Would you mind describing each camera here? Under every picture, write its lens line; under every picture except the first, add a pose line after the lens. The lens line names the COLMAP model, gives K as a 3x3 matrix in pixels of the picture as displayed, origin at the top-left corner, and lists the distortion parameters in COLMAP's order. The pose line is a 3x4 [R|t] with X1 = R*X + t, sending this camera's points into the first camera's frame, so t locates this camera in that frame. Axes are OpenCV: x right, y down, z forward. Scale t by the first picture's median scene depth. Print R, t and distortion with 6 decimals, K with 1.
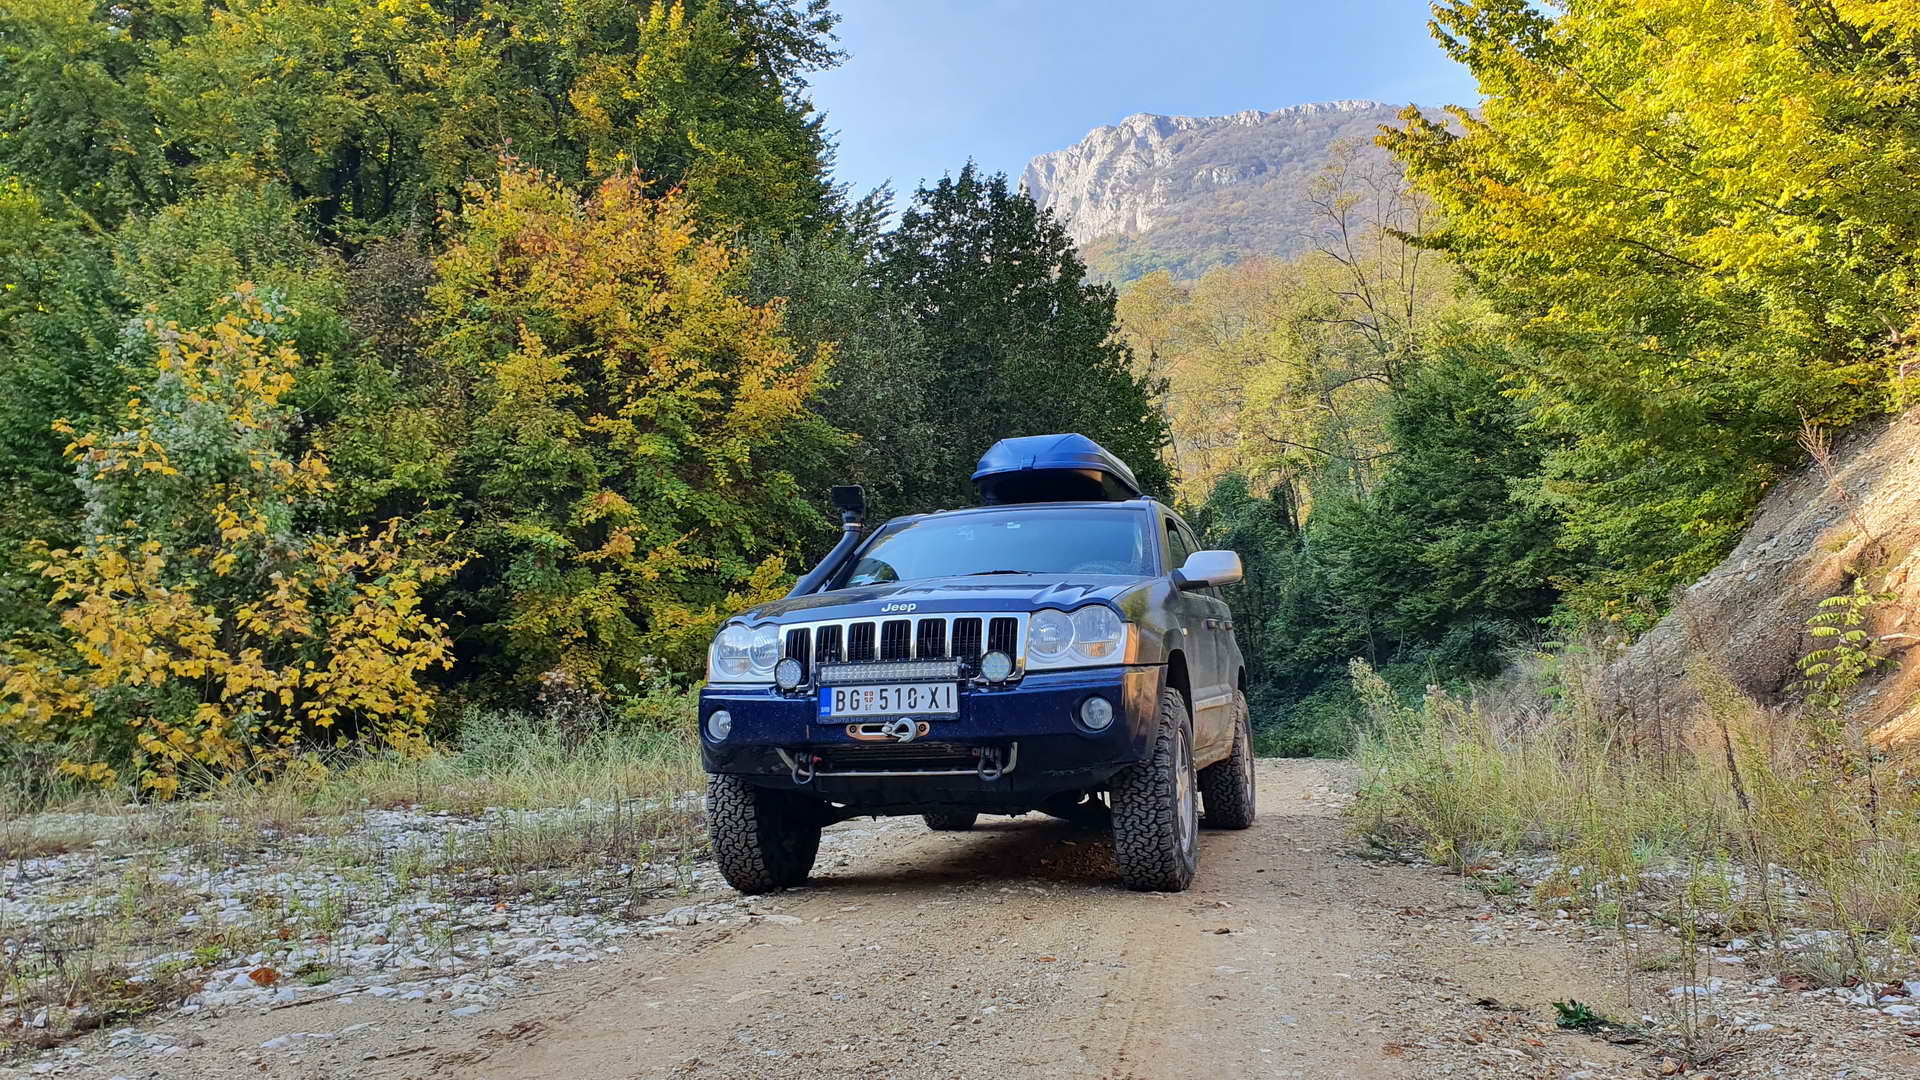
lens RADIAL K [[1753.7, 0, 965.1], [0, 1753.7, 529.5], [0, 0, 1]] dist [0.428864, -1.724075]
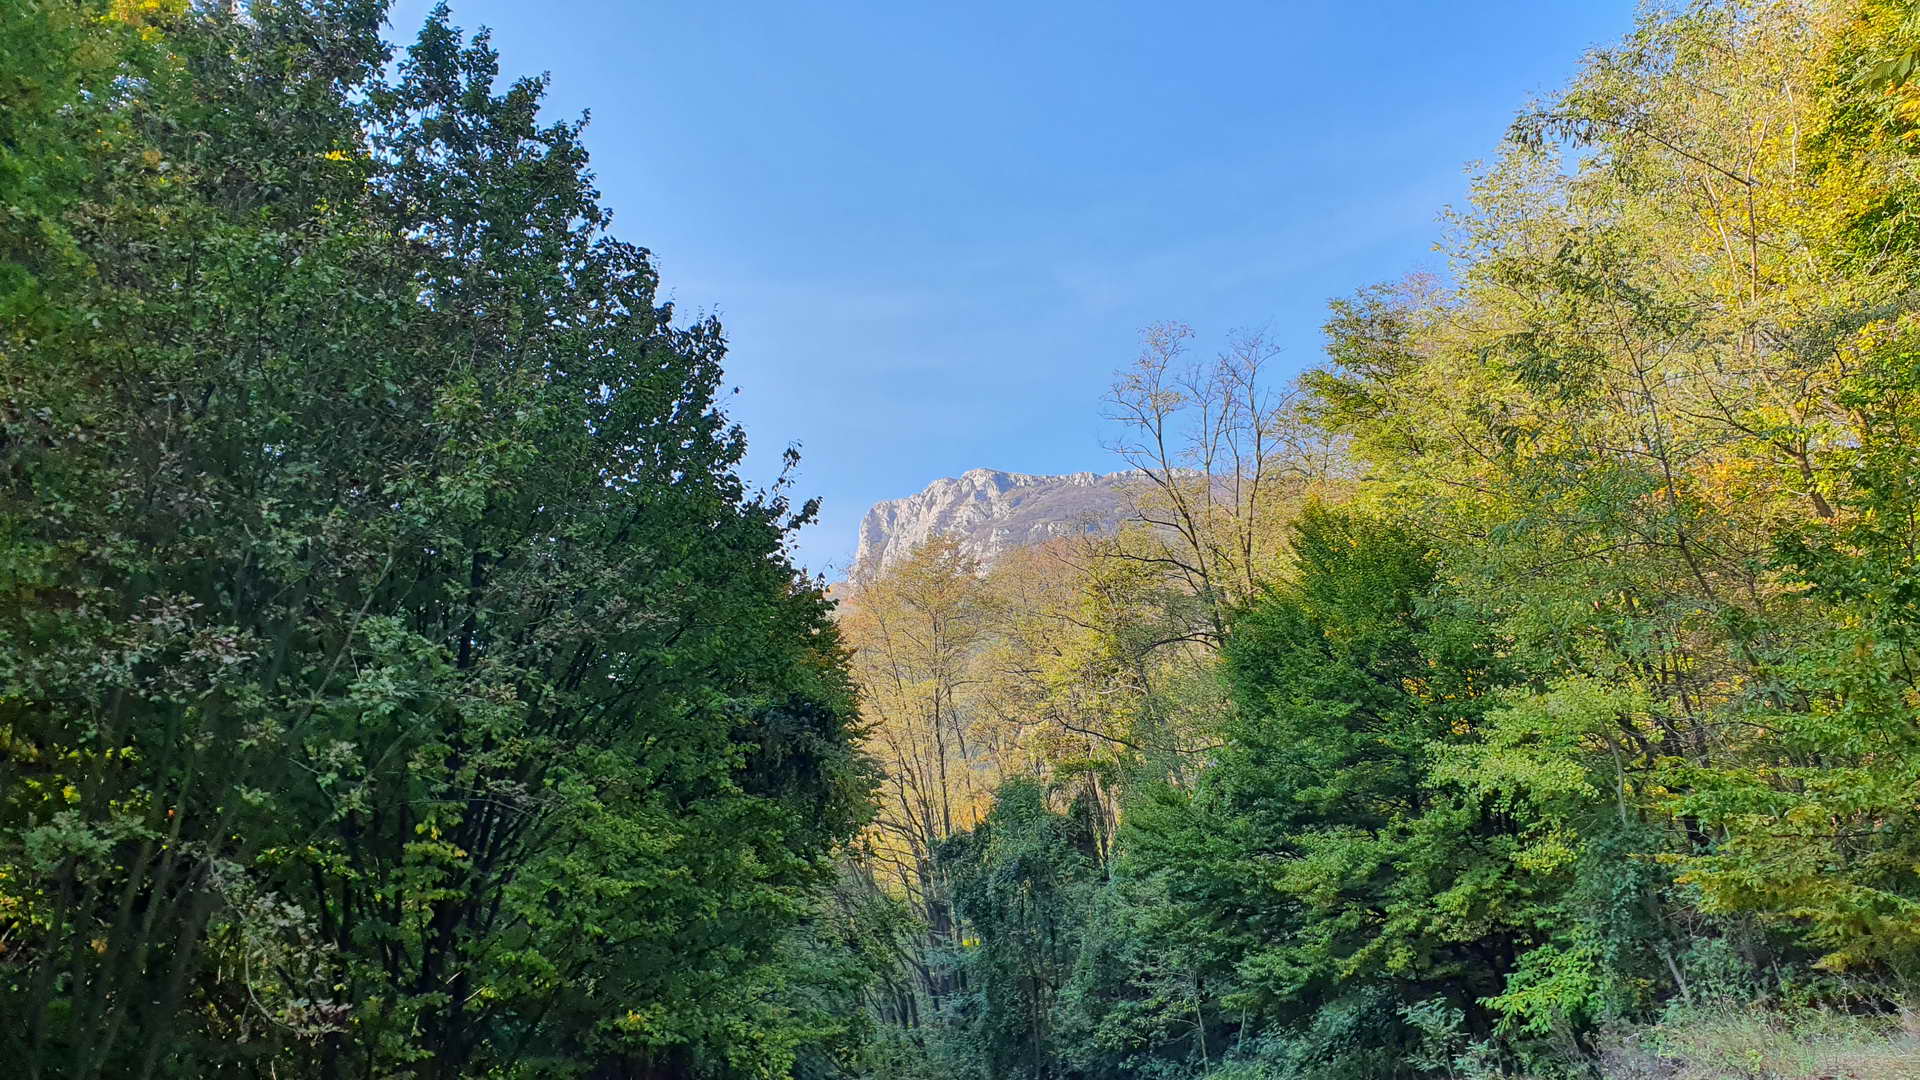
lens RADIAL K [[1753.7, 0, 965.1], [0, 1753.7, 529.5], [0, 0, 1]] dist [0.428864, -1.724075]
pose [[0.995258, 0.044851, 0.086314, 0.069447], [-0.027330, 0.980546, -0.194376, 0.013577], [-0.093353, 0.191095, 0.977122, 0.298481]]
